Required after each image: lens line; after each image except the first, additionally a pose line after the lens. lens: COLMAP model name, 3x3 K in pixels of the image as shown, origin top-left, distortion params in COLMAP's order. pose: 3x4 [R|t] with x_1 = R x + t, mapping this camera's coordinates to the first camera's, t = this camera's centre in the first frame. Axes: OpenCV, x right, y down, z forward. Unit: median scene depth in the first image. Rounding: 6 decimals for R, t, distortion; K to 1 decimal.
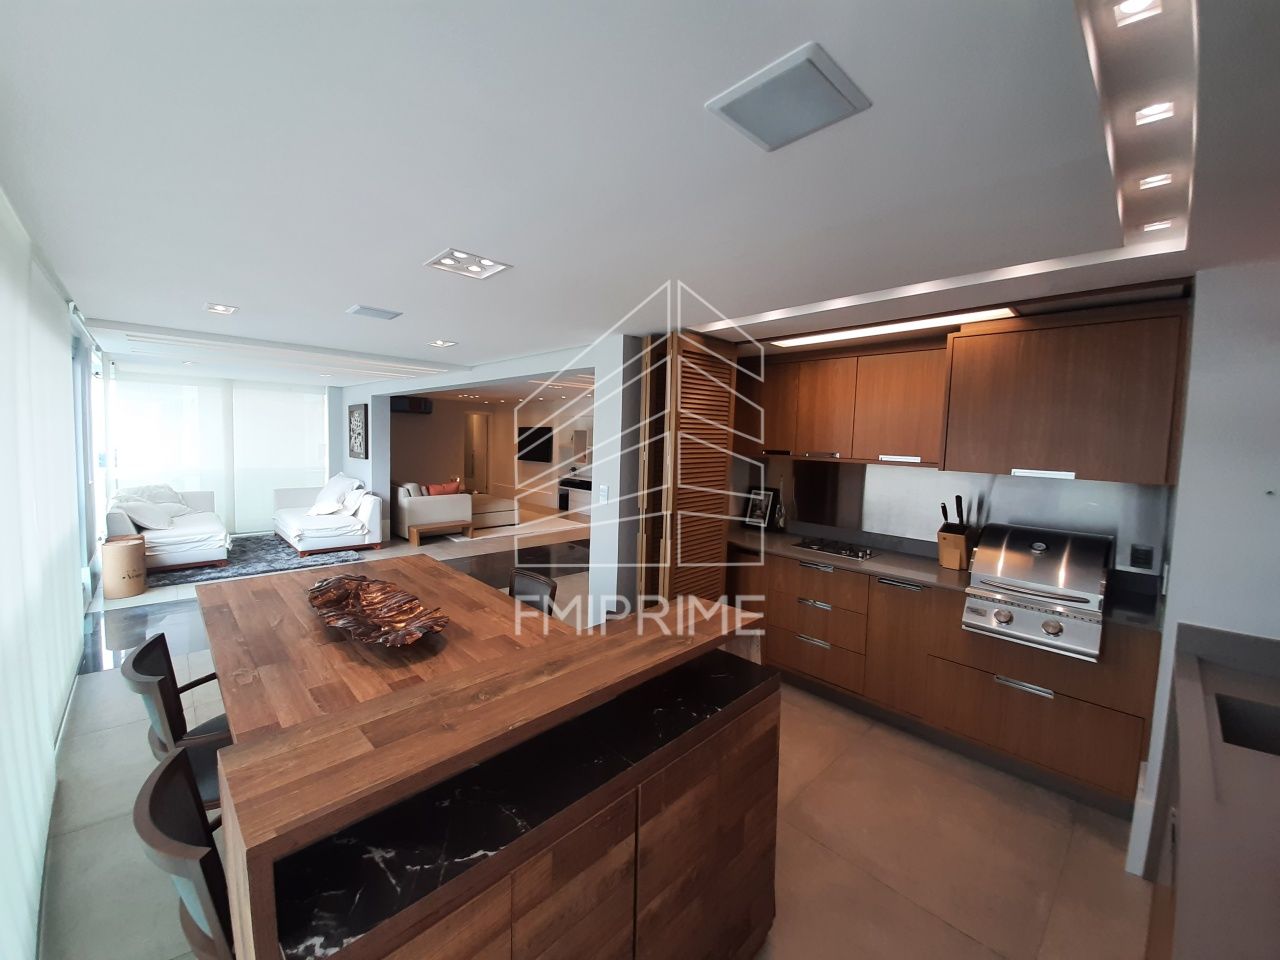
lens RADIAL K [[502.6, 0, 634.7], [0, 502.6, 467.1], [0, 0, 1]] dist [0.000239, -0.015083]
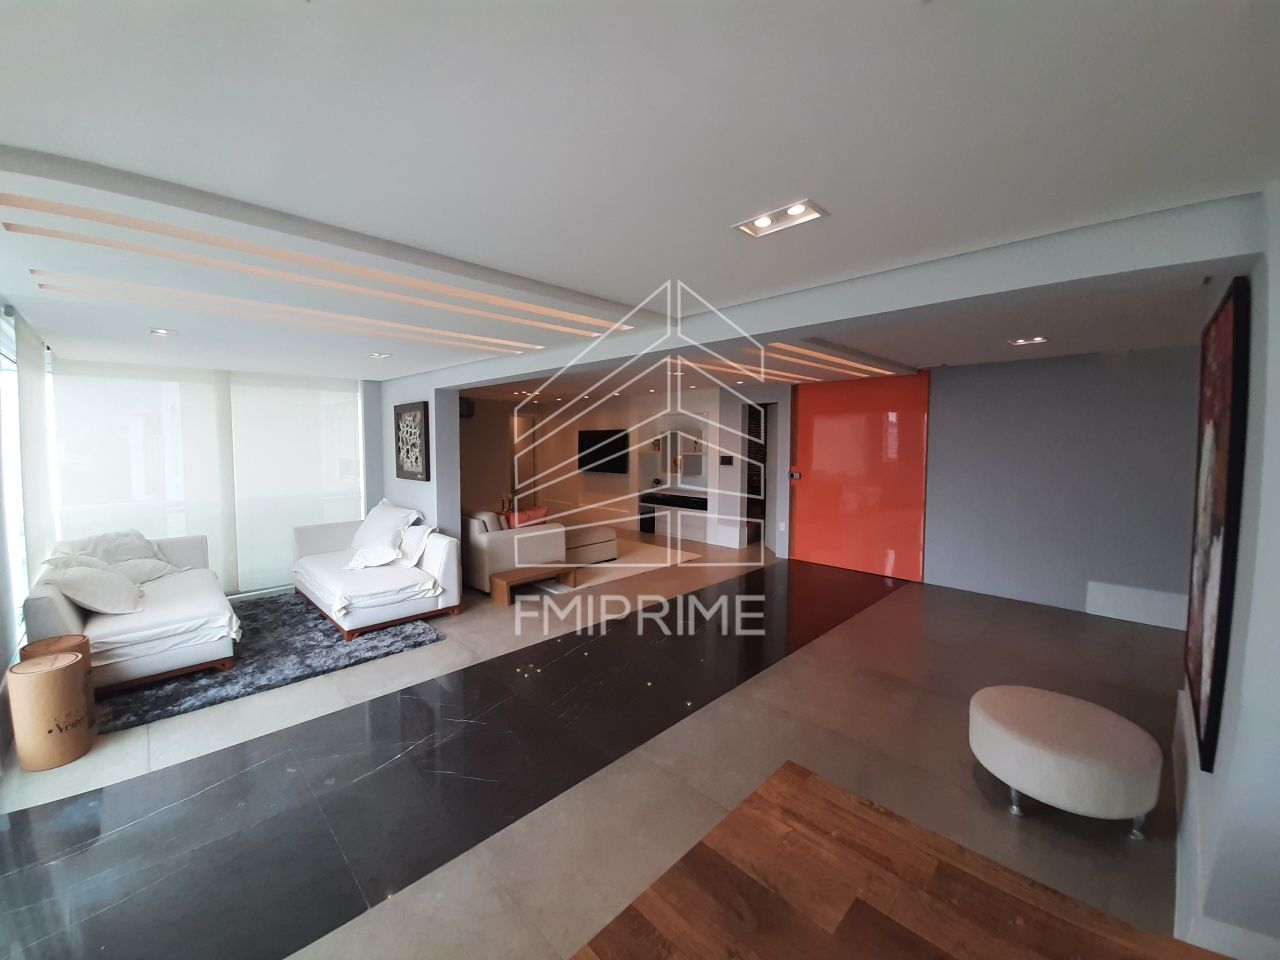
lens RADIAL K [[502.6, 0, 634.7], [0, 502.6, 467.1], [0, 0, 1]] dist [0.000239, -0.015083]
pose [[0.999440, -0.029636, 0.015505, -0.267964], [0.029747, 0.999533, -0.006932, -0.022759], [-0.015292, 0.007389, 0.999856, 0.311252]]
